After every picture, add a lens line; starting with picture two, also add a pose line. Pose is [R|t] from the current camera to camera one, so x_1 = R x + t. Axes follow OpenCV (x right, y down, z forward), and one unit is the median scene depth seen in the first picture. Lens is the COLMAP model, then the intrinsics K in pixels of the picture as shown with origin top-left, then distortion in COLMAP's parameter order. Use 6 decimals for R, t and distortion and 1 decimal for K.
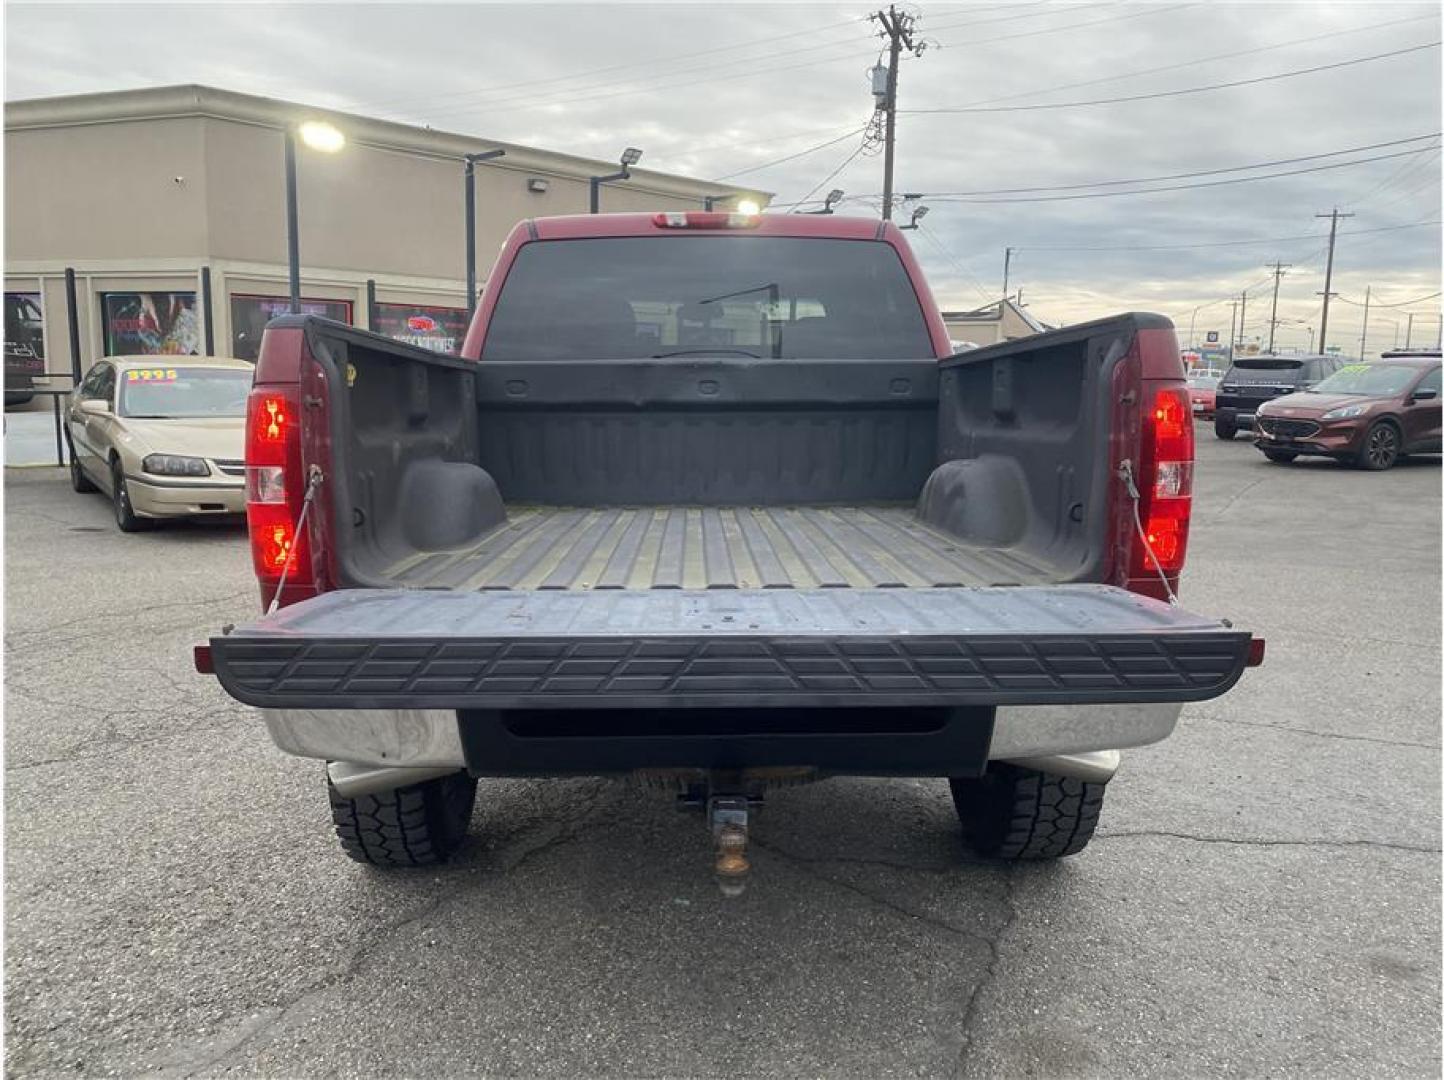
lens RADIAL K [[1133.9, 0, 722.0], [0, 1133.9, 540.0], [0, 0, 1]] dist [0.025976, -0.004998]
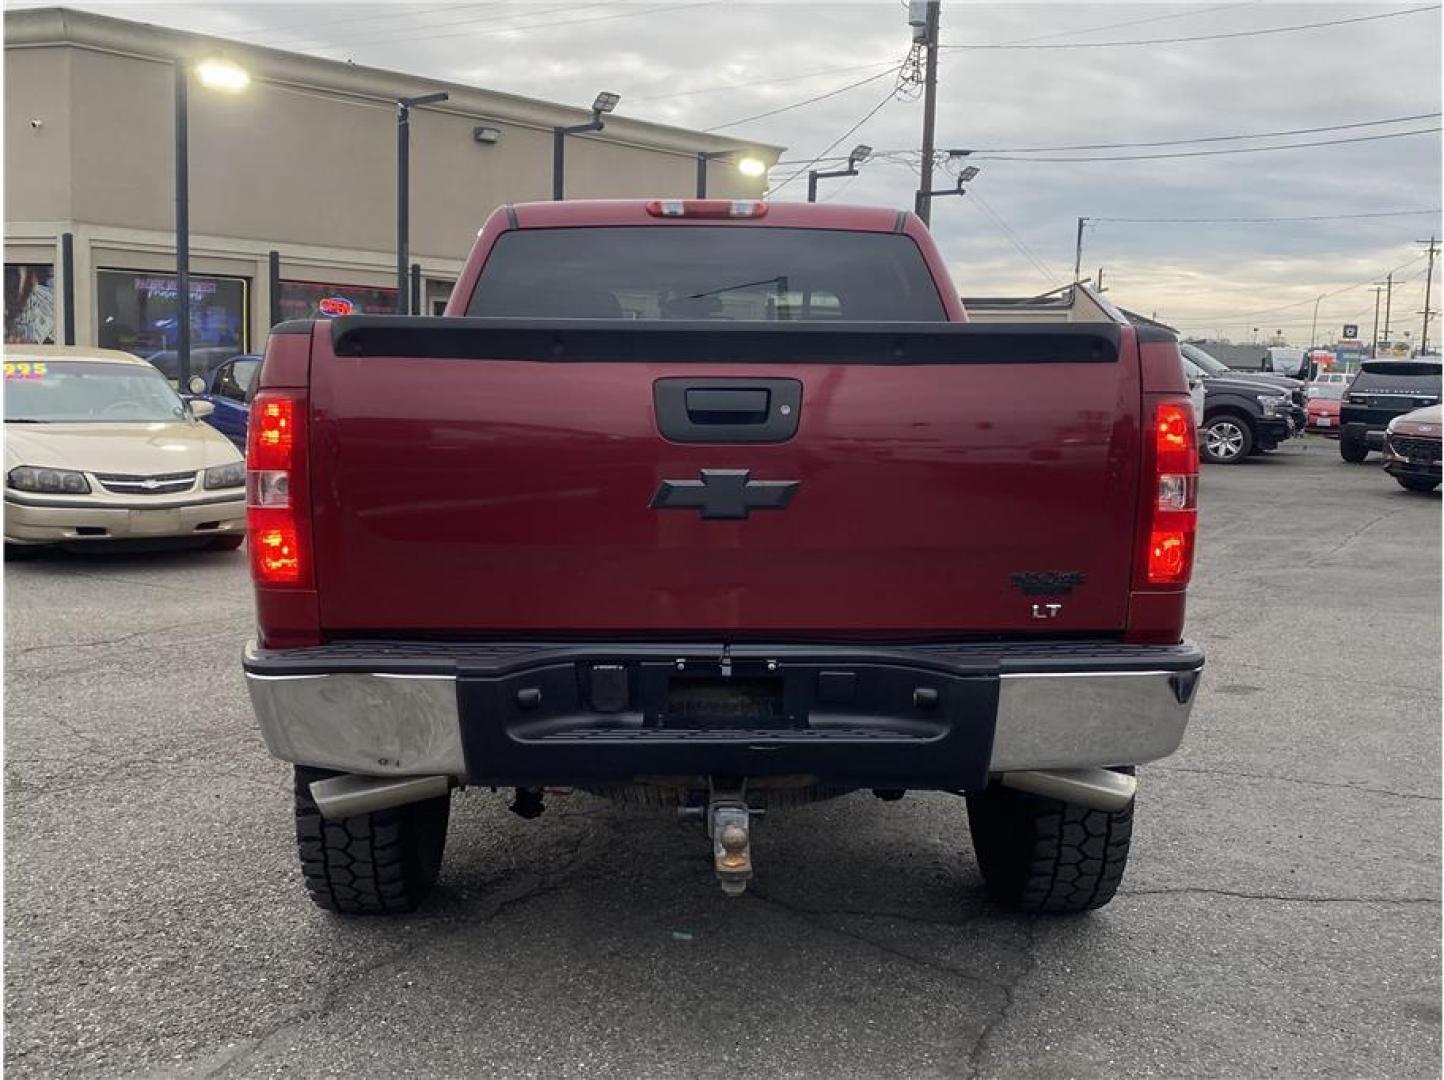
lens RADIAL K [[1488.1, 0, 722.0], [0, 1488.1, 540.0], [0, 0, 1]] dist [0.088864, -0.151399]
pose [[0.999937, 0.009494, 0.005919, -0.006368], [-0.009289, 0.999390, -0.033654, 0.021862], [-0.006235, 0.033597, 0.999416, -0.186433]]
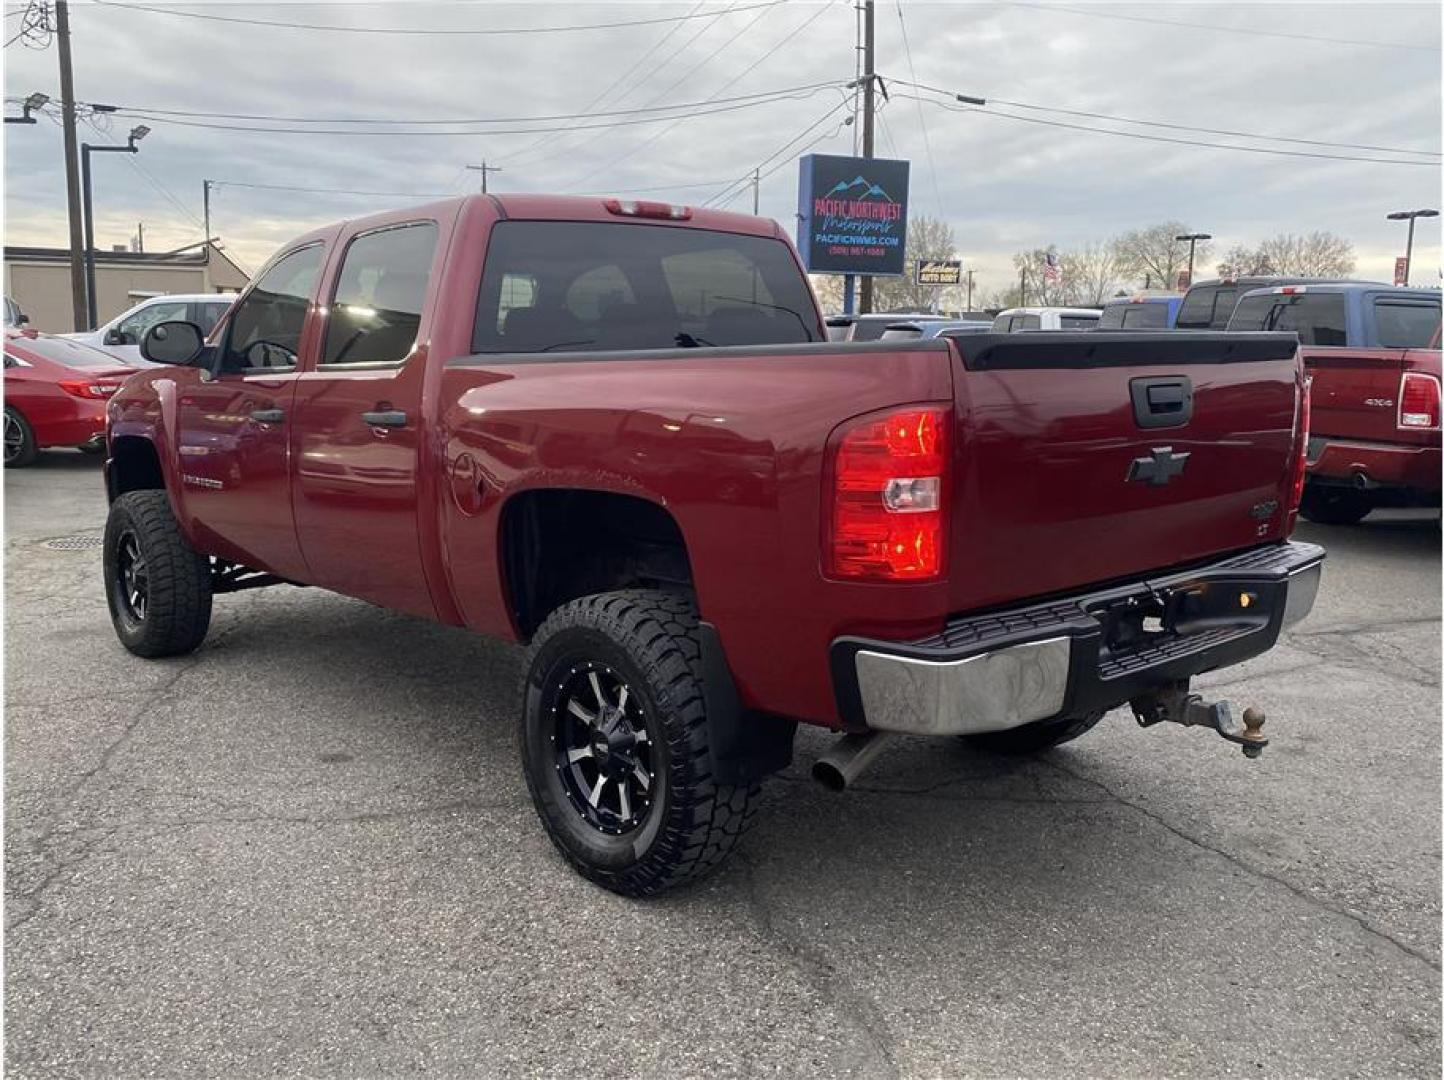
lens RADIAL K [[1319.1, 0, 722.0], [0, 1319.1, 540.0], [0, 0, 1]] dist [0.028882, -0.014693]
pose [[0.753451, -0.102725, 0.649430, -0.821270], [0.091630, 0.994486, 0.050998, -0.052183], [-0.651088, 0.021083, 0.758709, 0.101505]]
